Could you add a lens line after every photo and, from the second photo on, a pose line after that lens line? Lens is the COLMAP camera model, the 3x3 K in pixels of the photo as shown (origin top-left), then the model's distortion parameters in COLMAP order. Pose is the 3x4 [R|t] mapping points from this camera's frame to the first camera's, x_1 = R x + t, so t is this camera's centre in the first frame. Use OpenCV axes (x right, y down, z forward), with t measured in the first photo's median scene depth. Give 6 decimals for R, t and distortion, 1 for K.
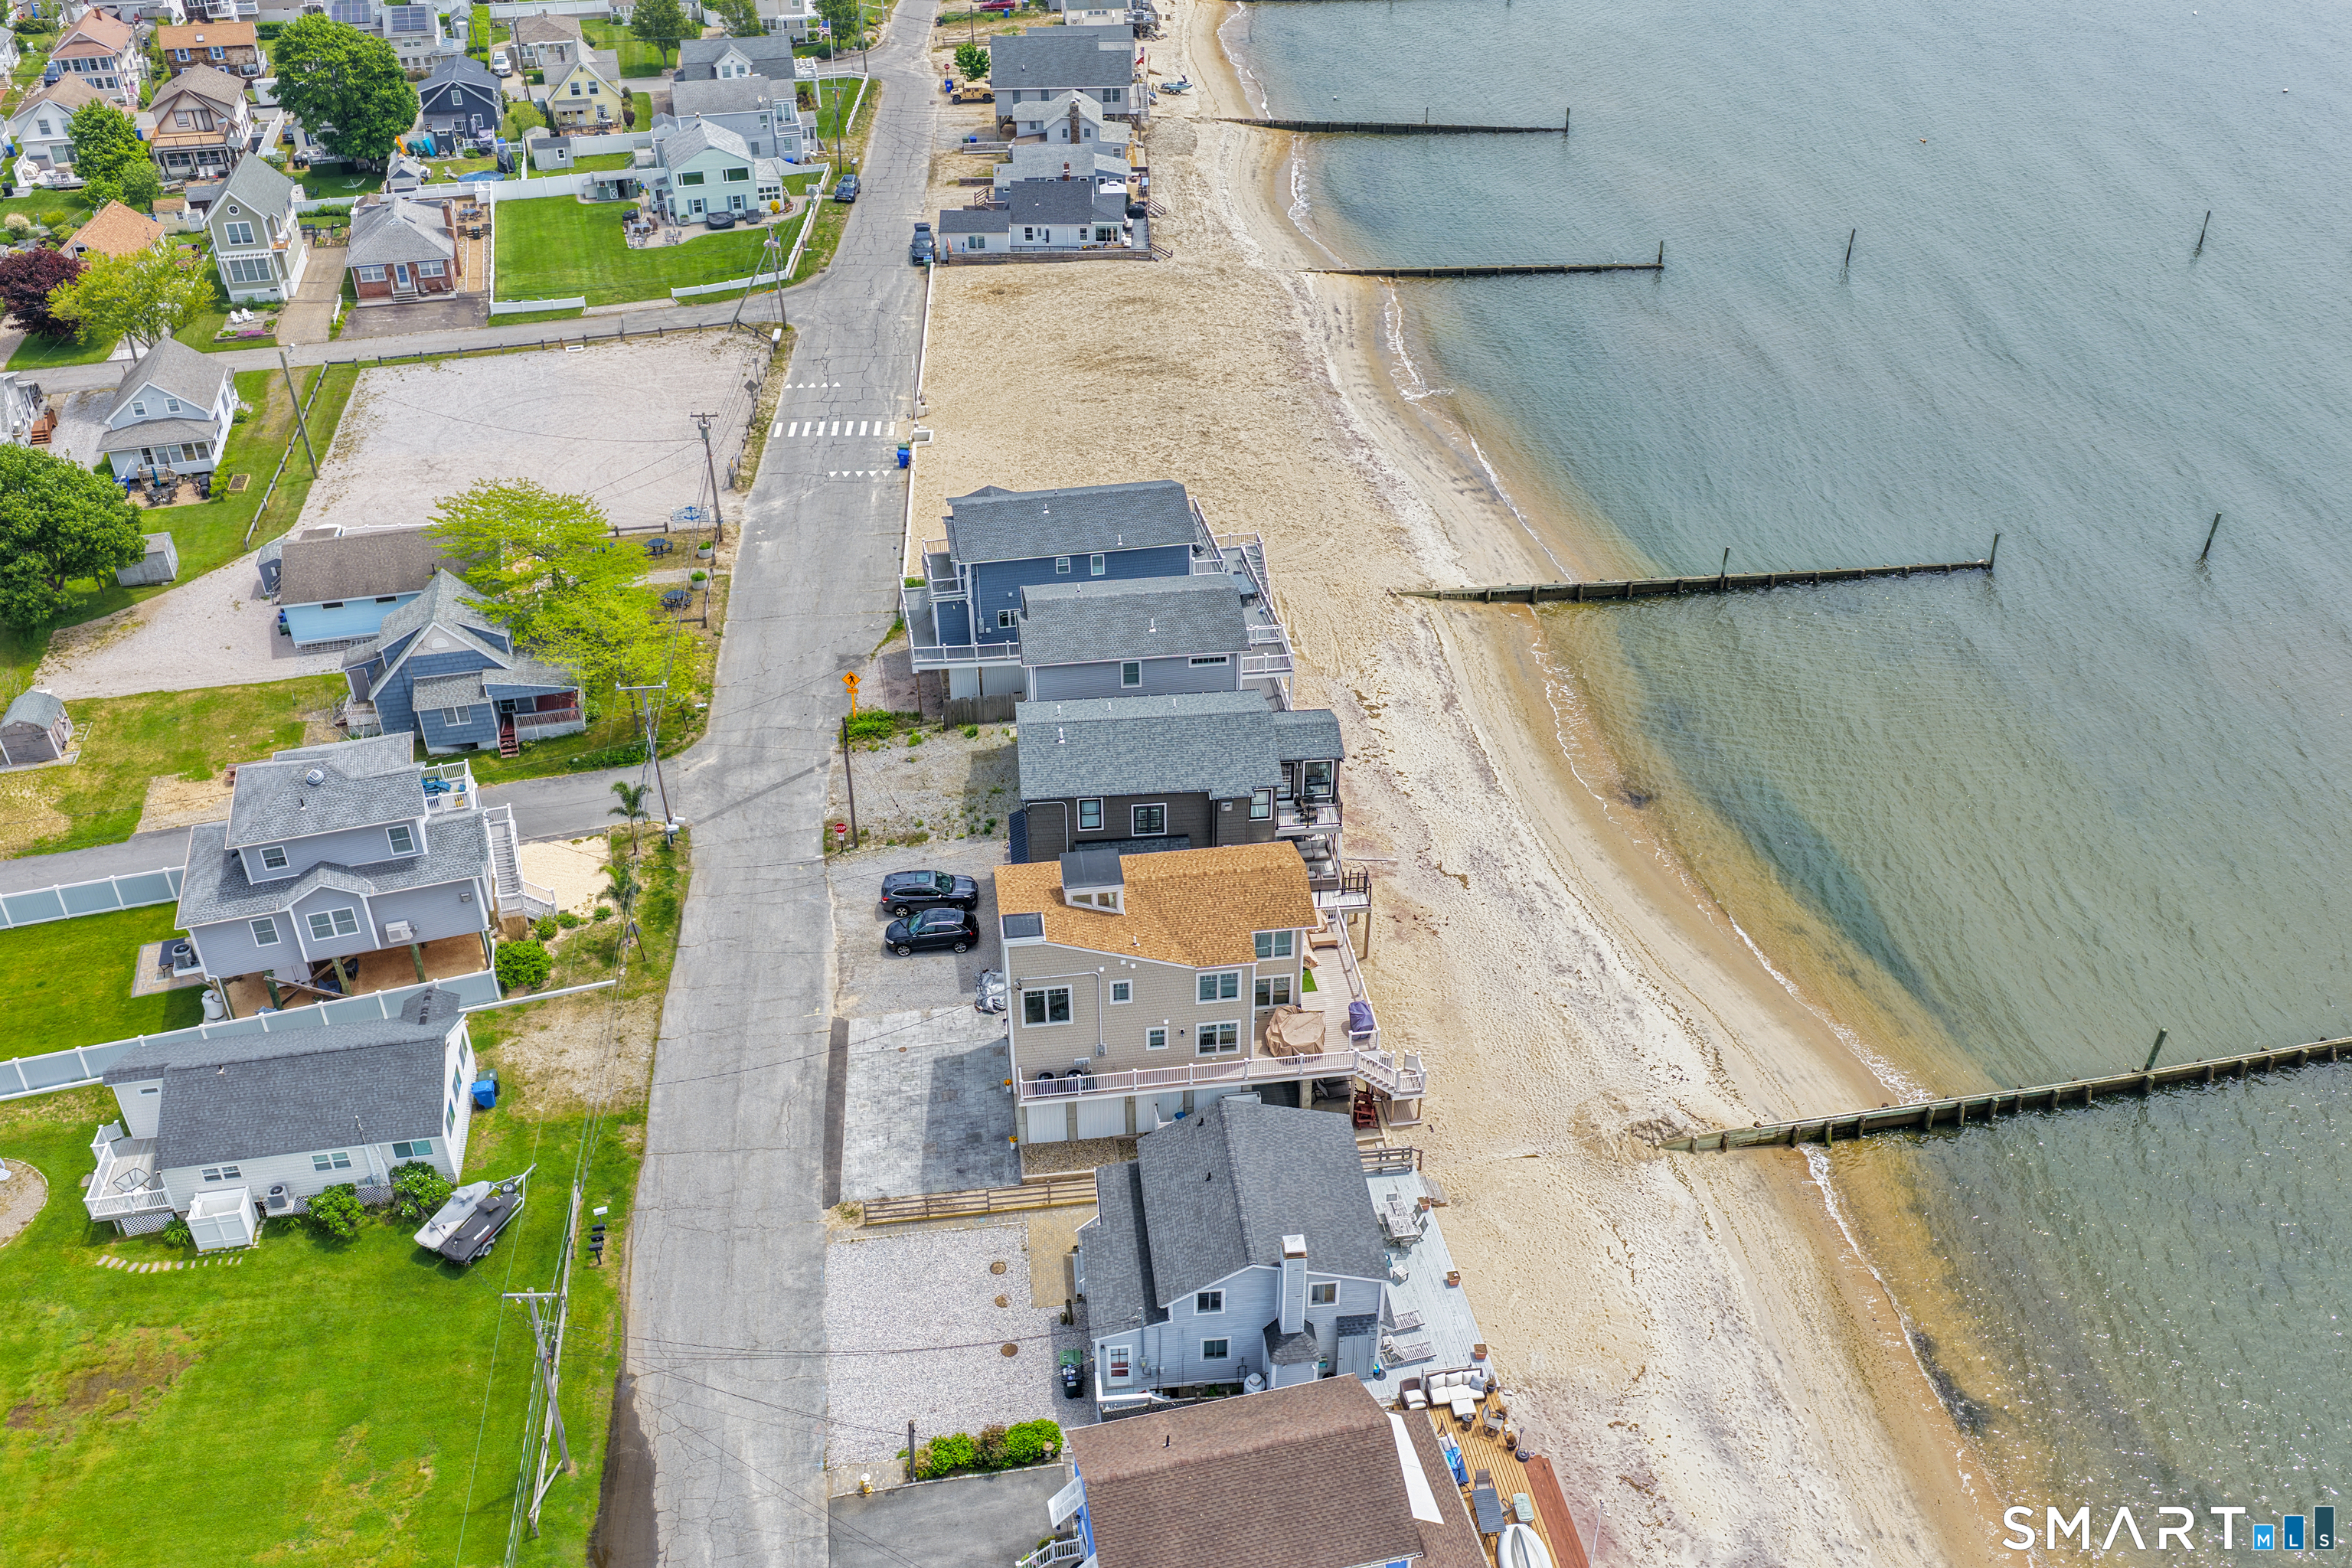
lens RADIAL K [[1961.5, 0, 1176.0], [0, 1961.5, 784.0], [0, 0, 1]] dist [-0.013776, 0.044900]
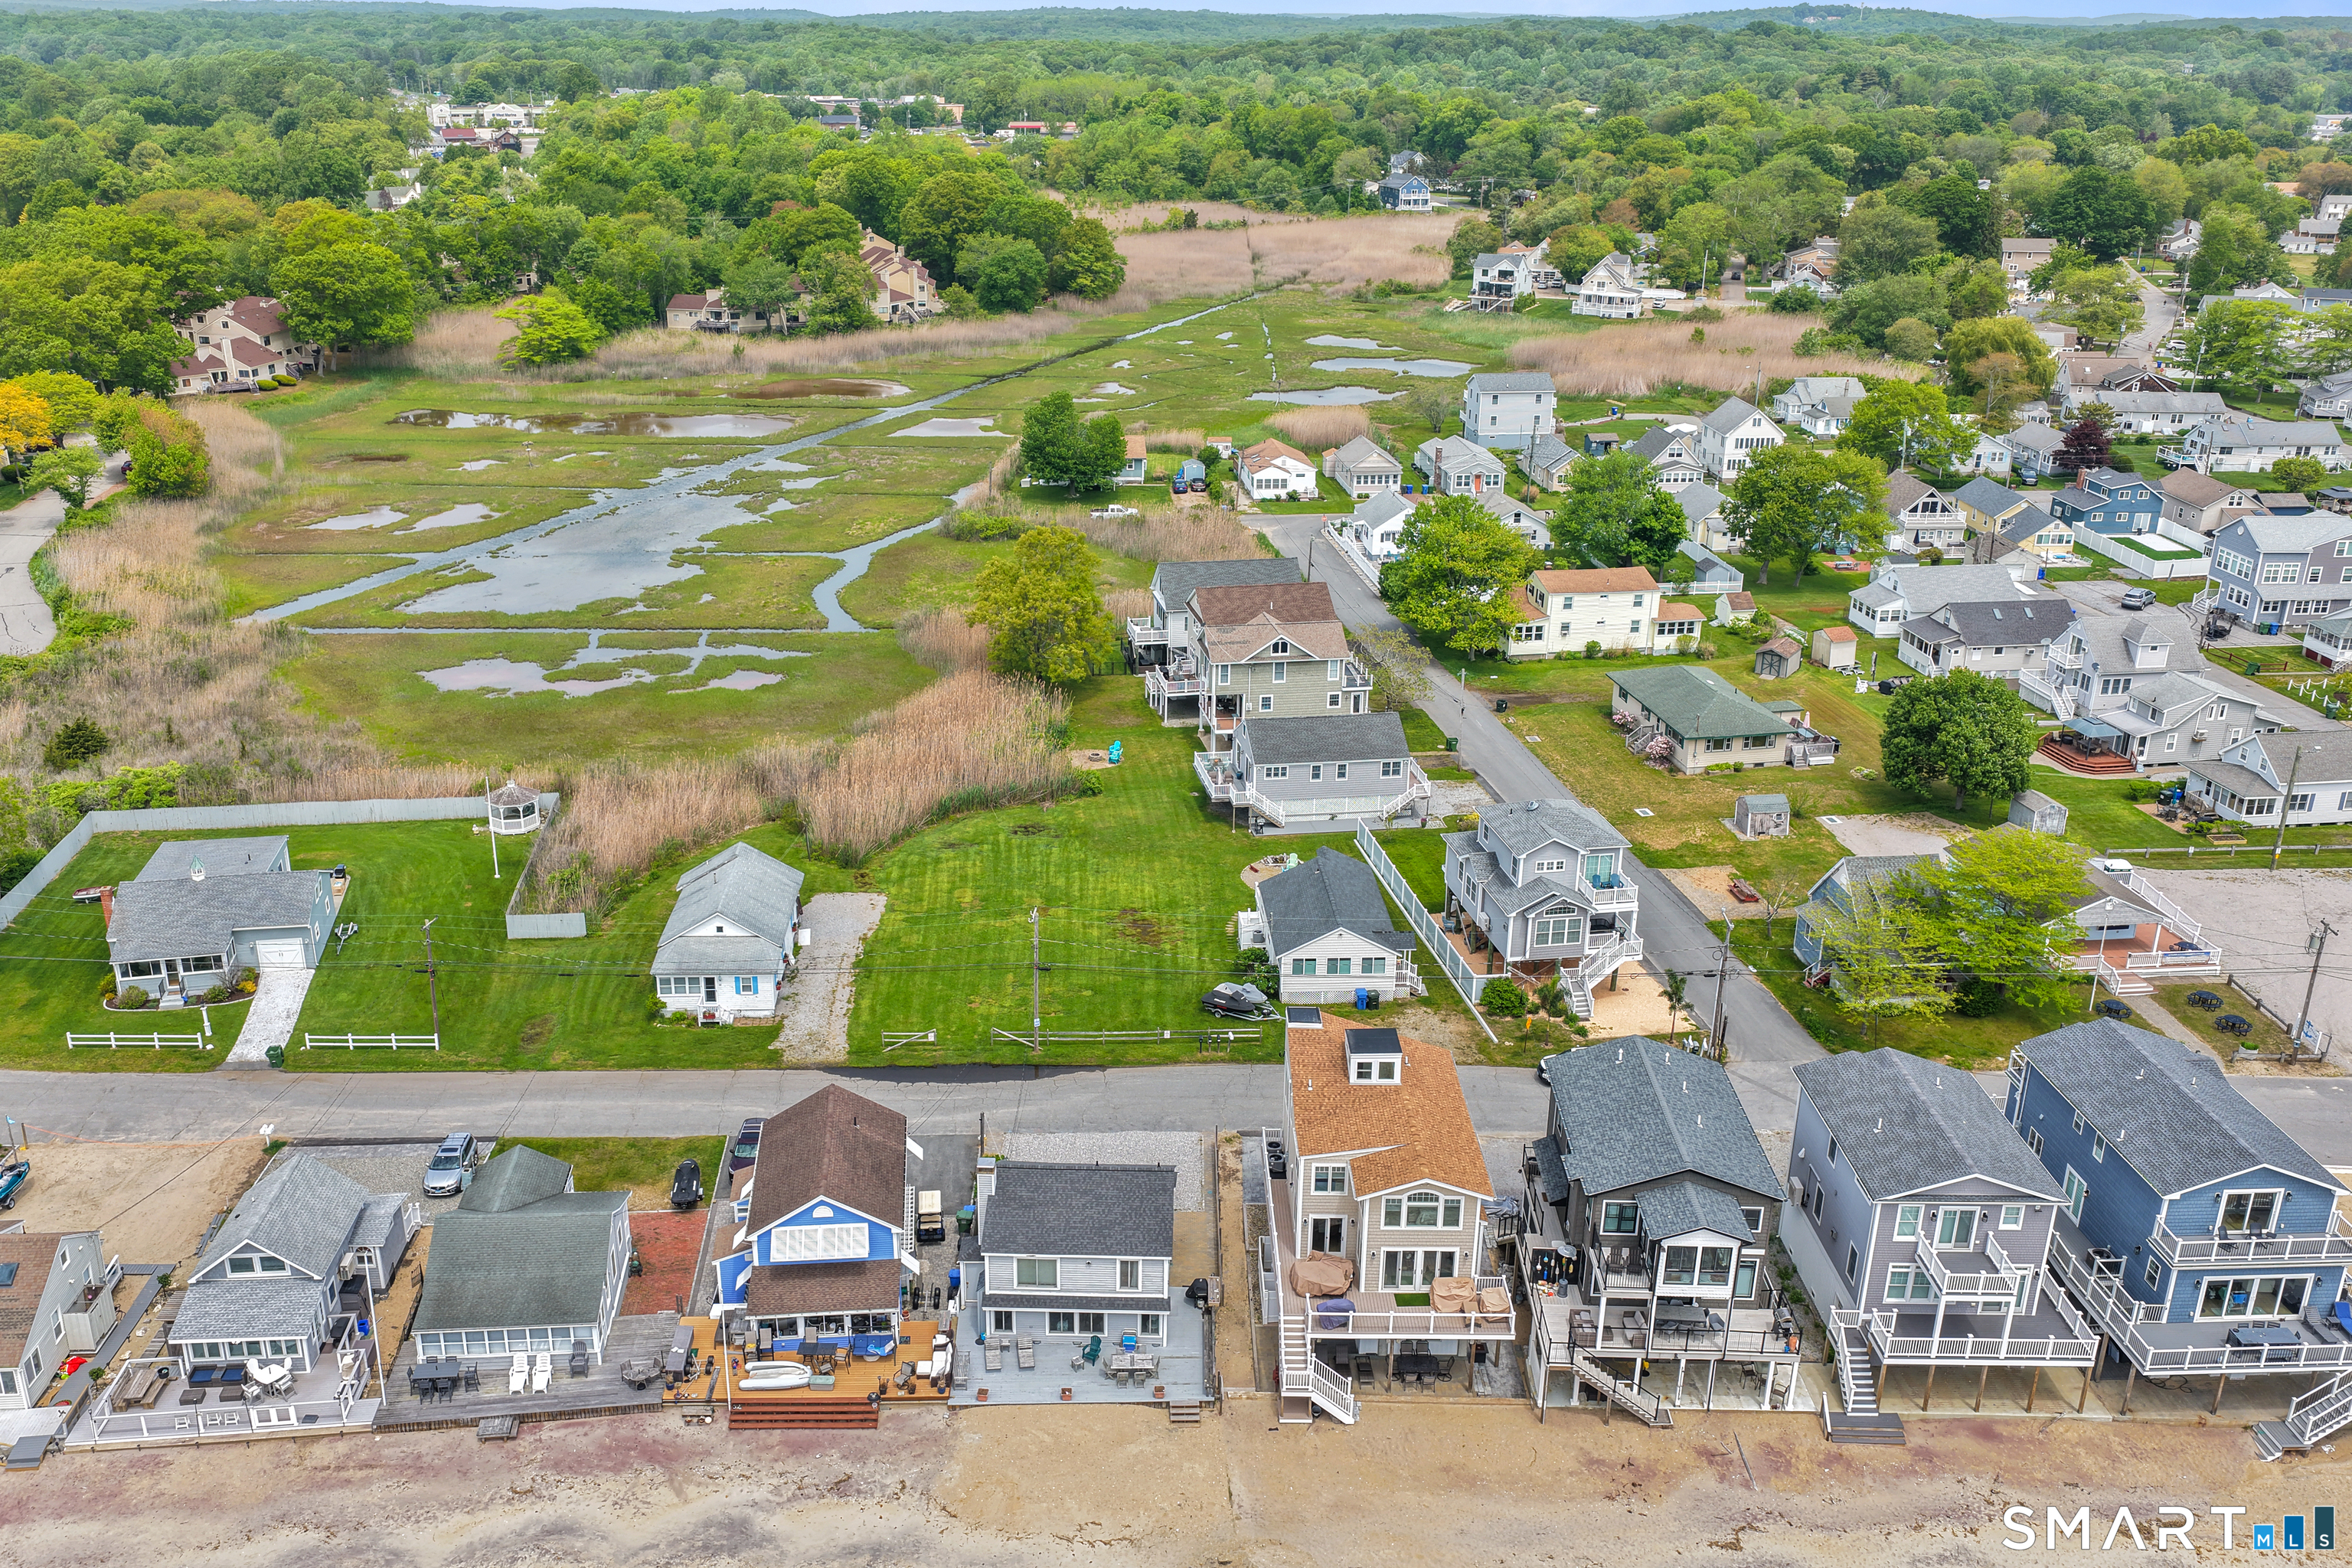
lens RADIAL K [[1978.5, 0, 1126.2], [0, 1978.5, 803.6], [0, 0, 1]] dist [-0.005190, 0.017700]
pose [[-0.145822, 0.363472, -0.920122, 0.884098], [-0.552860, 0.741344, 0.380468, -0.373757], [0.820416, 0.564179, 0.092844, 0.617845]]
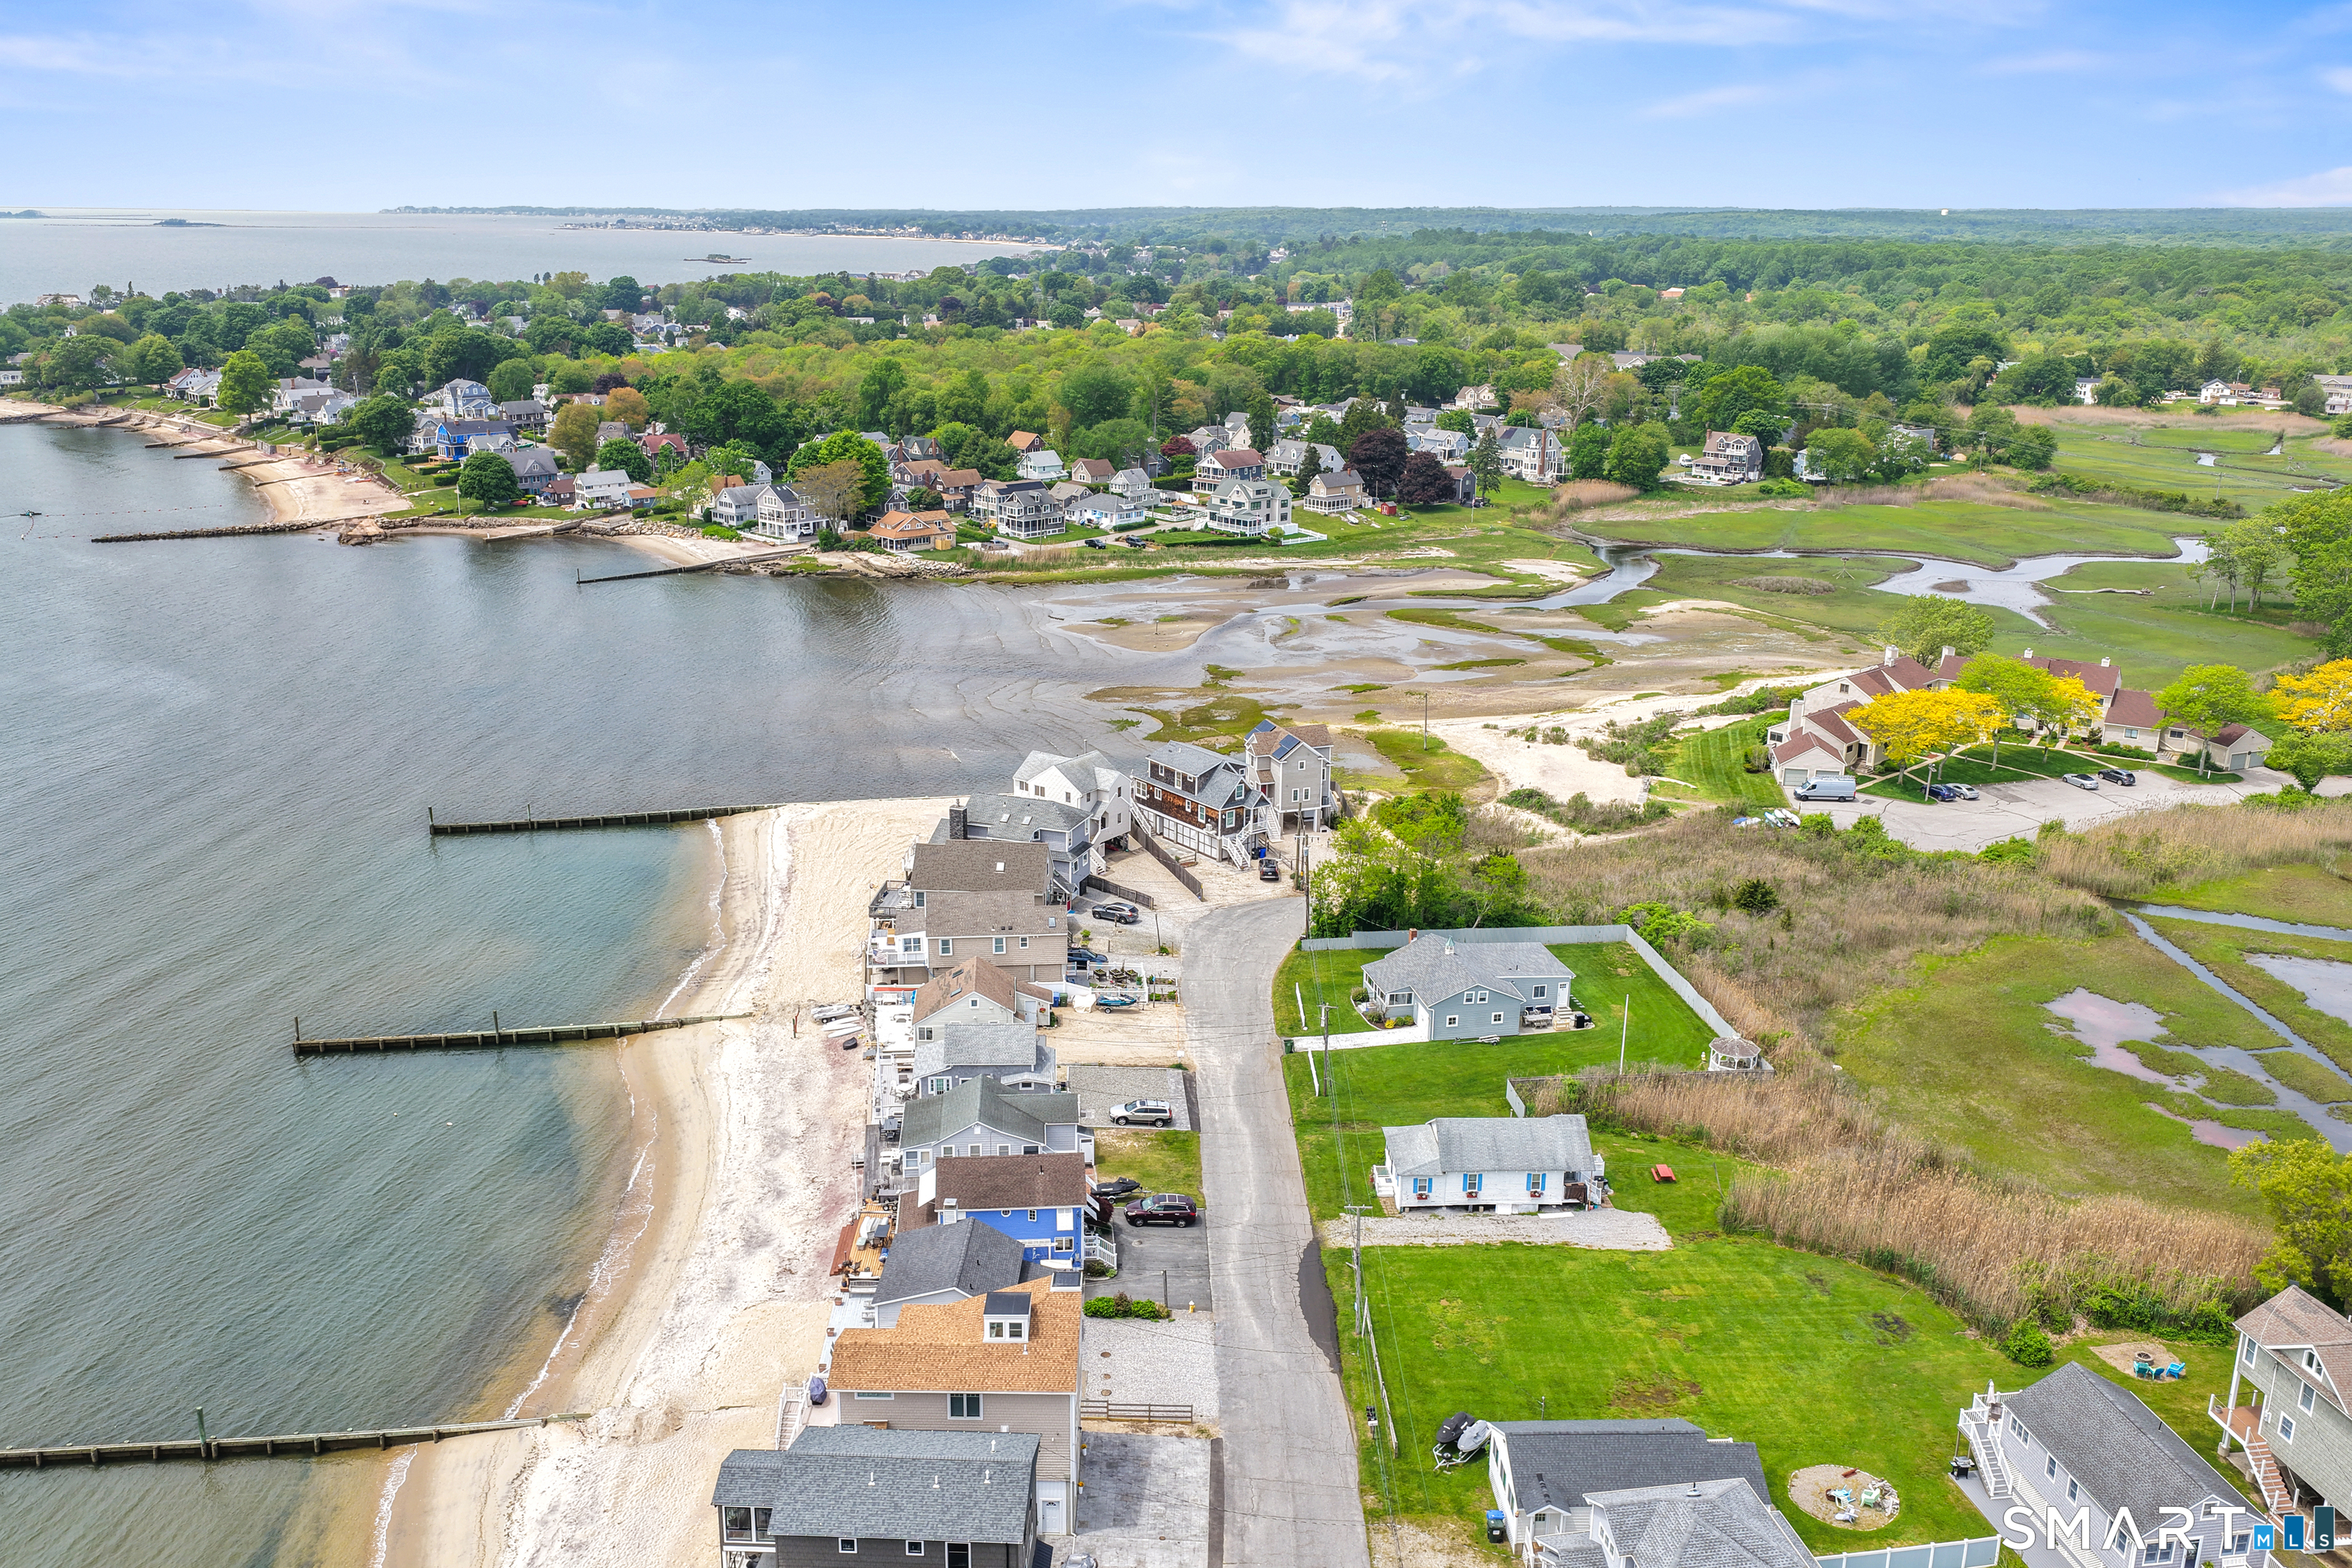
lens RADIAL K [[1986.1, 0, 1176.0], [0, 1986.1, 784.0], [0, 0, 1]] dist [-0.009015, 0.032511]
pose [[-0.990381, -0.050919, 0.128654, -0.276668], [0.066030, 0.643186, 0.762858, -1.068603], [-0.121592, 0.764015, -0.633637, 1.395936]]
